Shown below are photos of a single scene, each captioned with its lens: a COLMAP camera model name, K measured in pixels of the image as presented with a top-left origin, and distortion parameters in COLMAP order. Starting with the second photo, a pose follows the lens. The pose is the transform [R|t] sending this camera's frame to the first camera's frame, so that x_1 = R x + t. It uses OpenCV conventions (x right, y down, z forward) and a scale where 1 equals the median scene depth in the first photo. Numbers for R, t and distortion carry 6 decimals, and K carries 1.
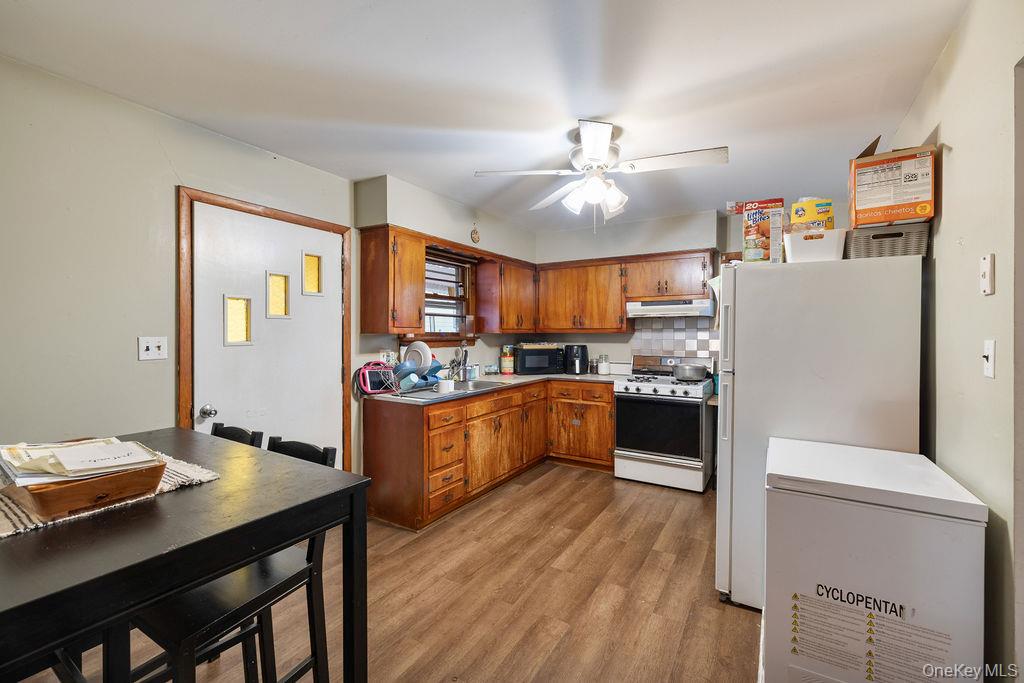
lens RADIAL K [[427.7, 0, 509.3], [0, 427.7, 337.5], [0, 0, 1]] dist [-0.000351, 0.000387]
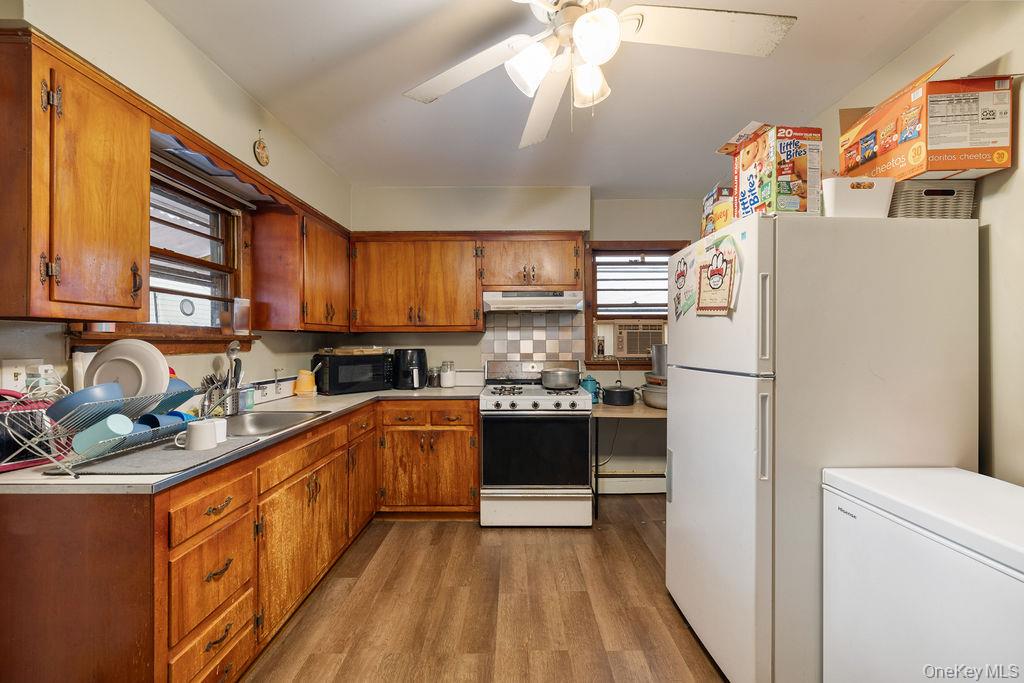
lens RADIAL K [[427.7, 0, 514.7], [0, 427.7, 341.7], [0, 0, 1]] dist [-0.000351, 0.000387]
pose [[0.852462, -0.003522, 0.522777, -0.099354], [0.009101, 0.999926, -0.008103, 0.017953], [-0.522710, 0.011665, 0.852431, 0.392846]]
